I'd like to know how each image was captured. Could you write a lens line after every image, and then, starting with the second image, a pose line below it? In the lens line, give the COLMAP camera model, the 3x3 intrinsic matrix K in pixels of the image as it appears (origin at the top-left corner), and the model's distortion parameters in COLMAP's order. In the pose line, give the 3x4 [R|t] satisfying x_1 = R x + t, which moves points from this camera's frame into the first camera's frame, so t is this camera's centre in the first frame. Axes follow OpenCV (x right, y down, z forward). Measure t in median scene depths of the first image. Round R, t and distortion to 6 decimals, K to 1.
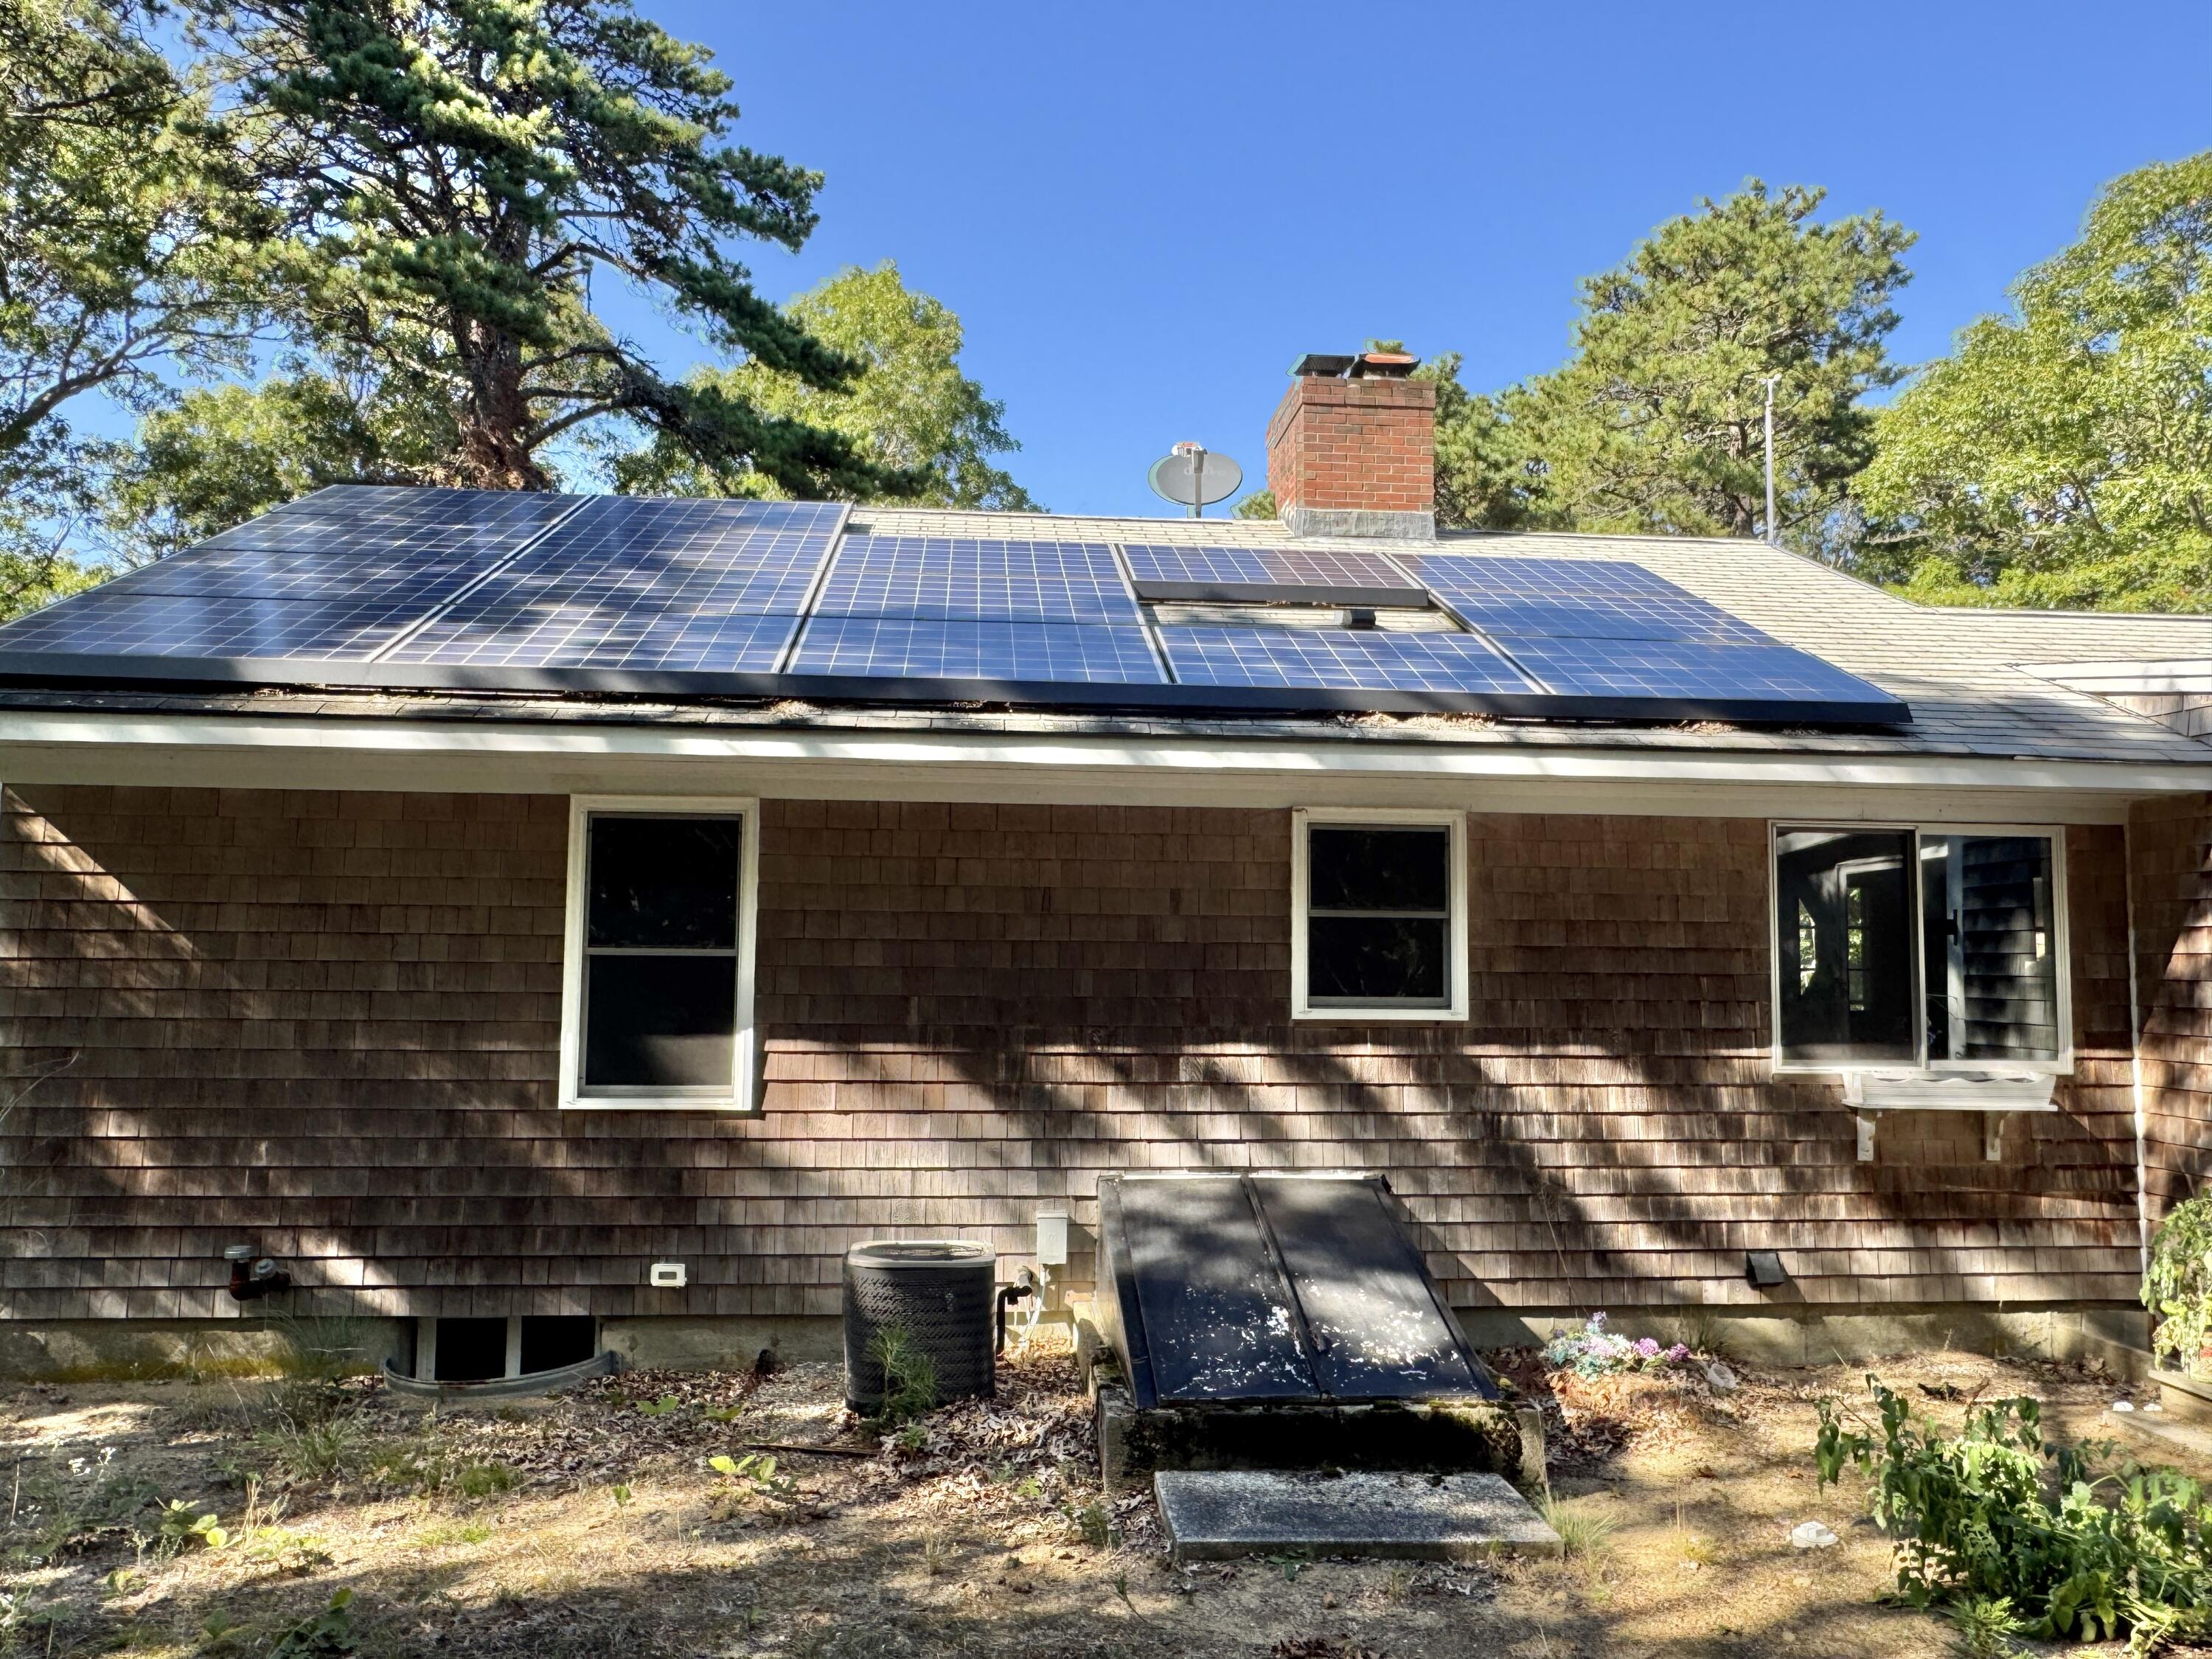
lens RADIAL K [[1518.0, 0, 1085.8], [0, 1518.0, 827.6], [0, 0, 1]] dist [0.016892, -0.026174]
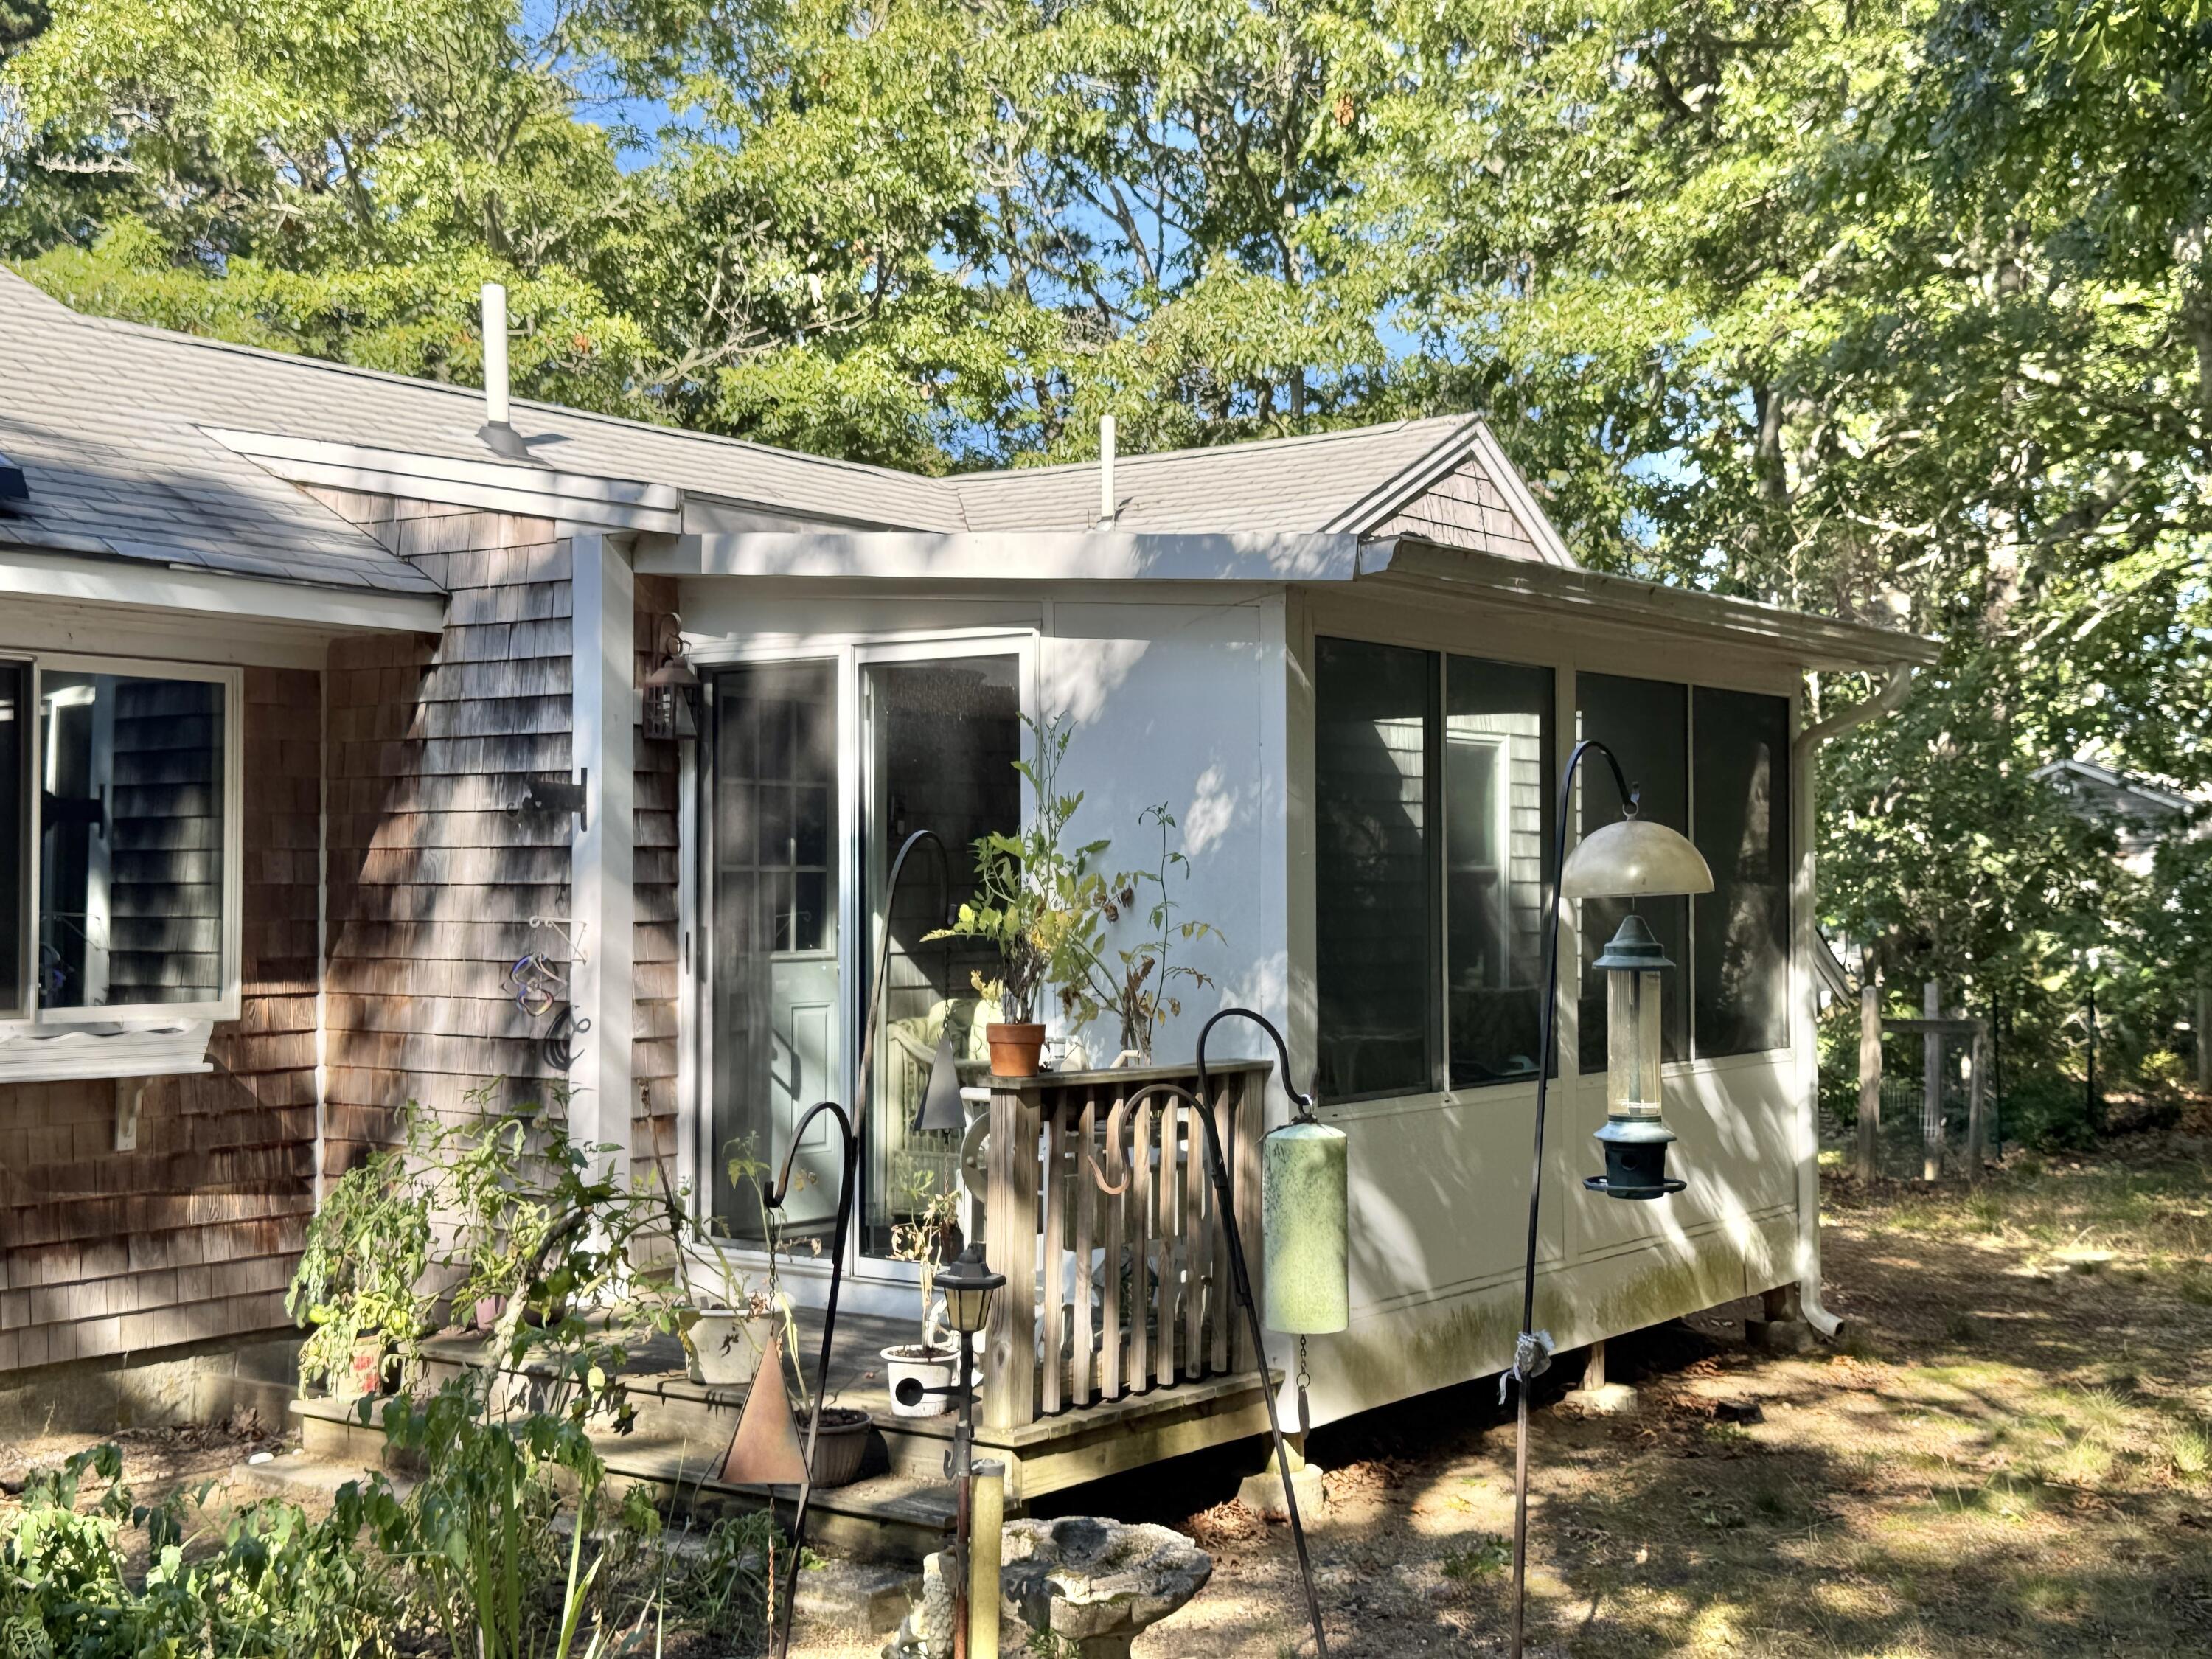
lens RADIAL K [[2655.8, 0, 1095.5], [0, 2655.8, 835.7], [0, 0, 1]] dist [0.040091, 0.000000]
pose [[0.655436, 0.003909, 0.755241, -0.027536], [-0.059834, 0.997112, 0.046767, -0.004885], [-0.752877, -0.075842, 0.653777, -0.108030]]
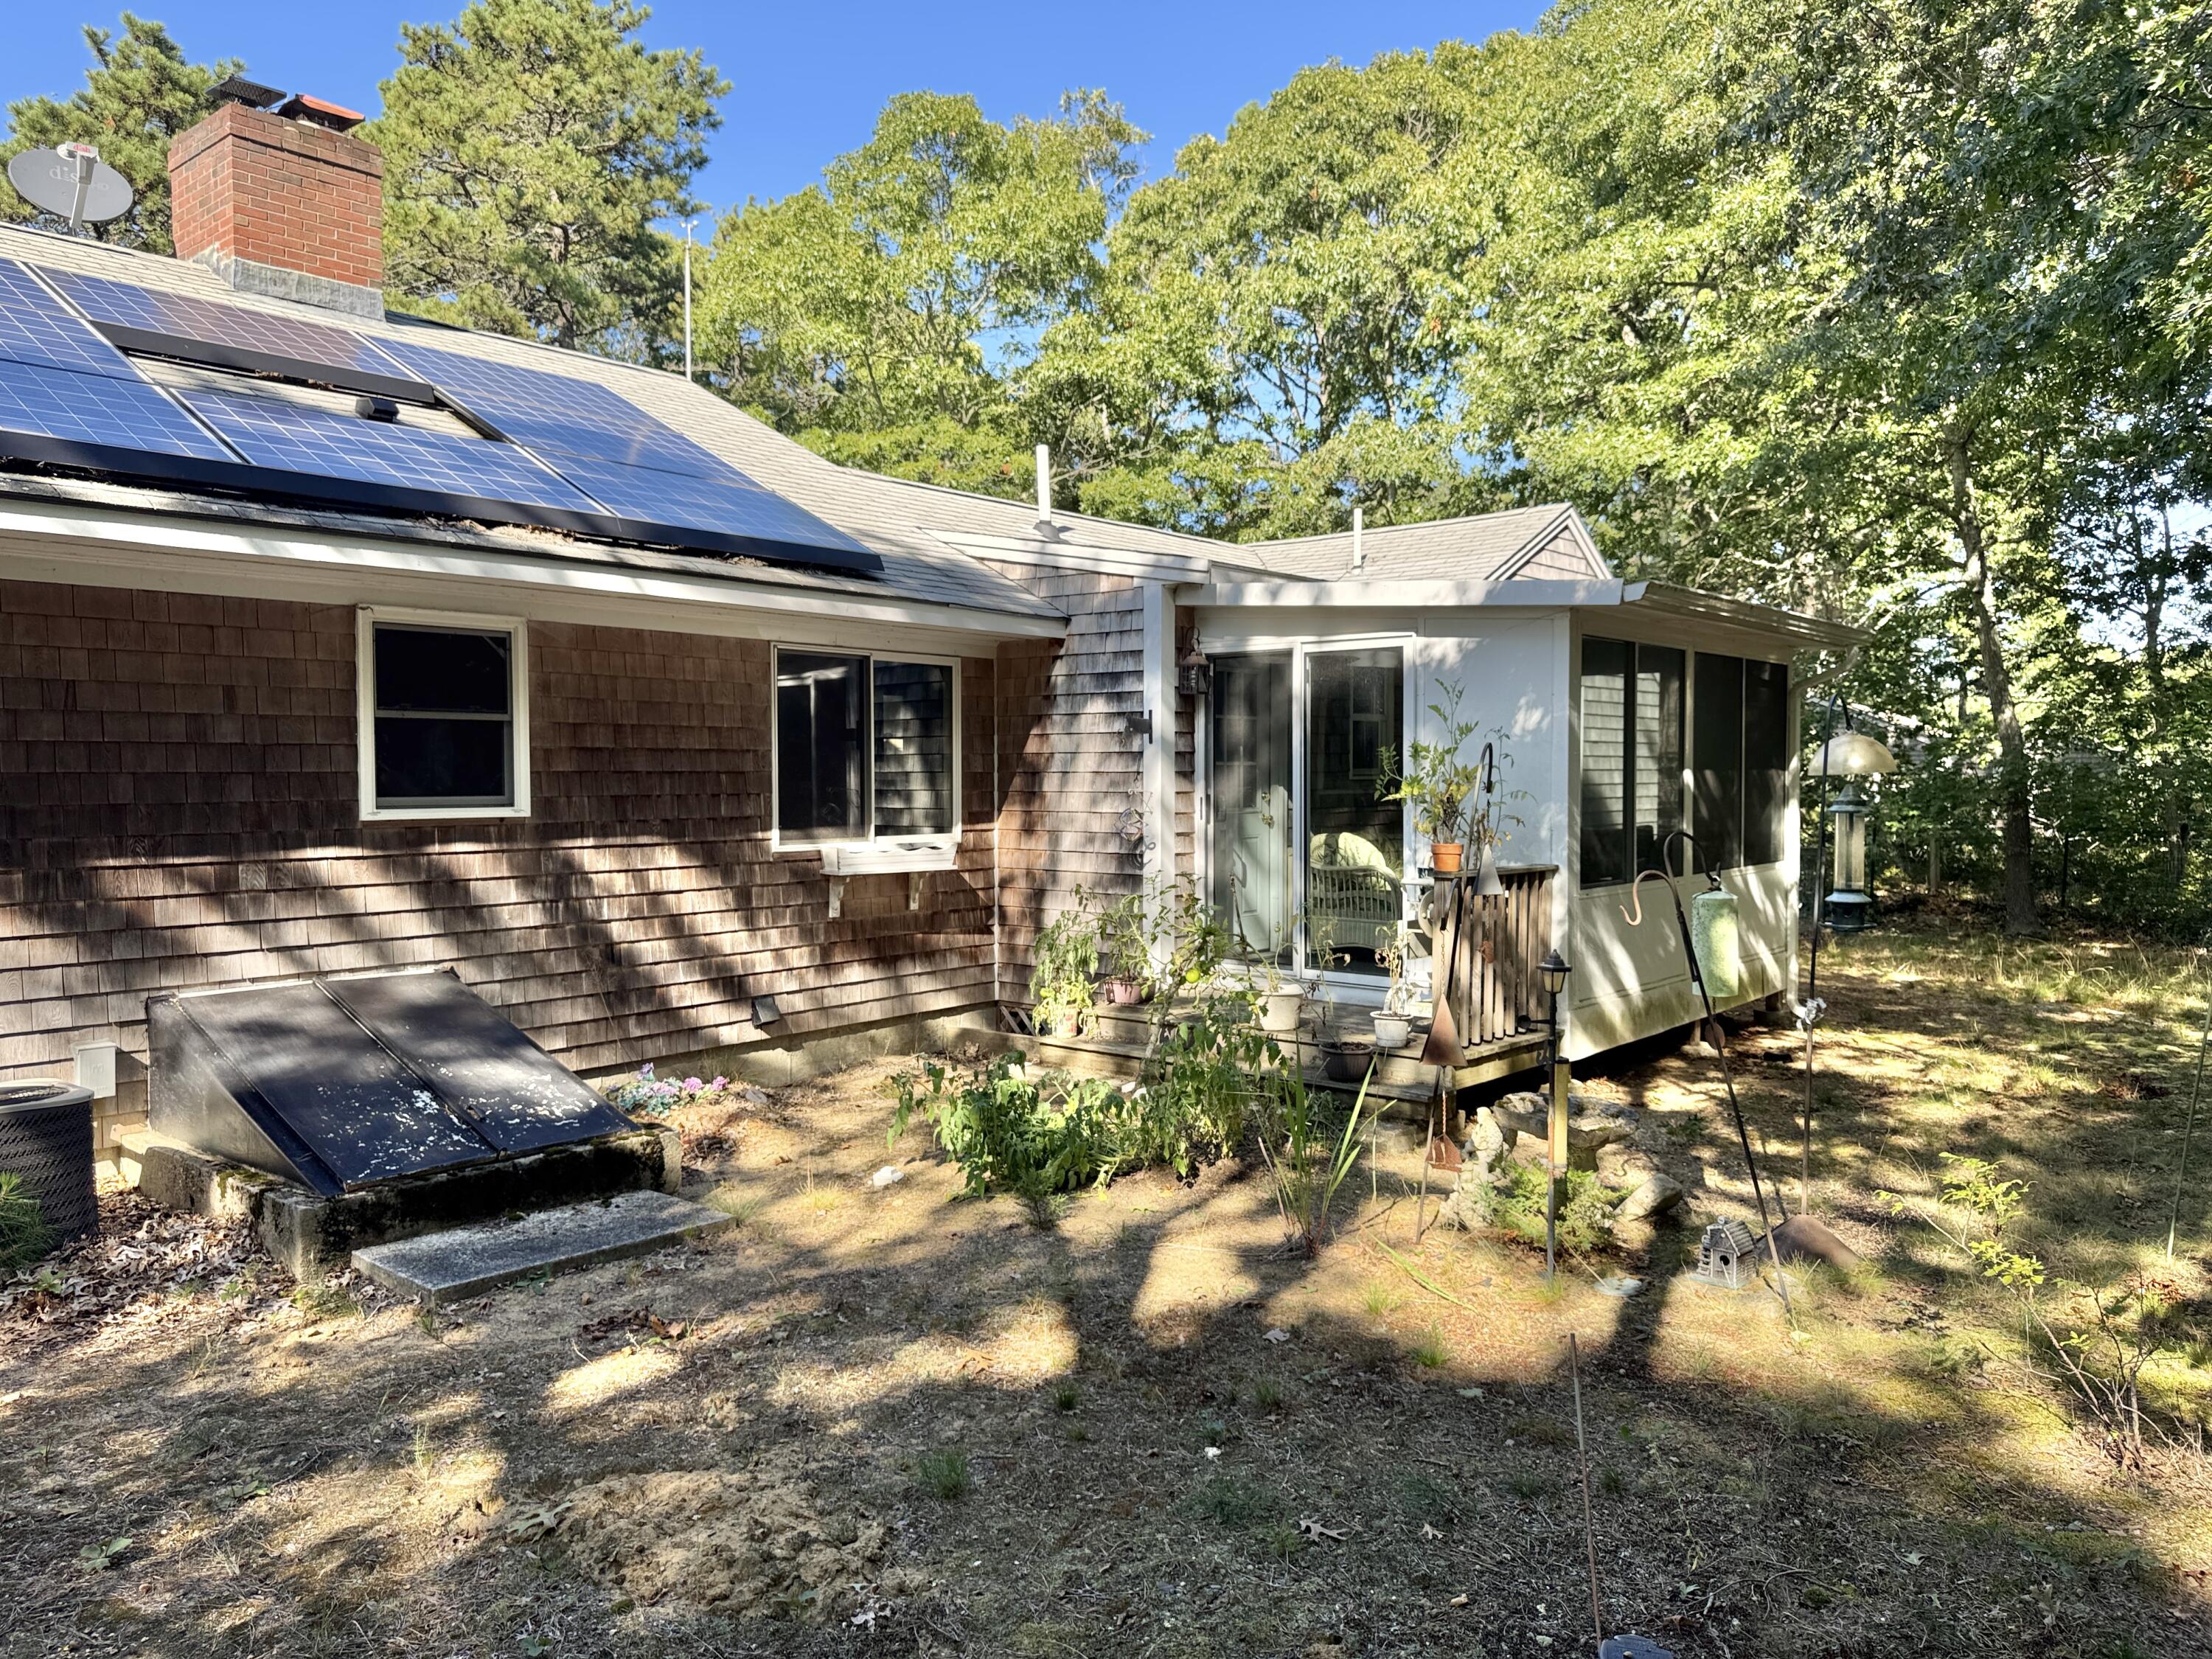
lens RADIAL K [[1518.0, 0, 1139.9], [0, 1518.0, 812.1], [0, 0, 1]] dist [0.016892, -0.026174]
pose [[0.705562, -0.030351, 0.707998, -0.198149], [-0.053651, 0.993927, 0.096075, -0.002112], [-0.706614, -0.105771, 0.699649, -0.049186]]
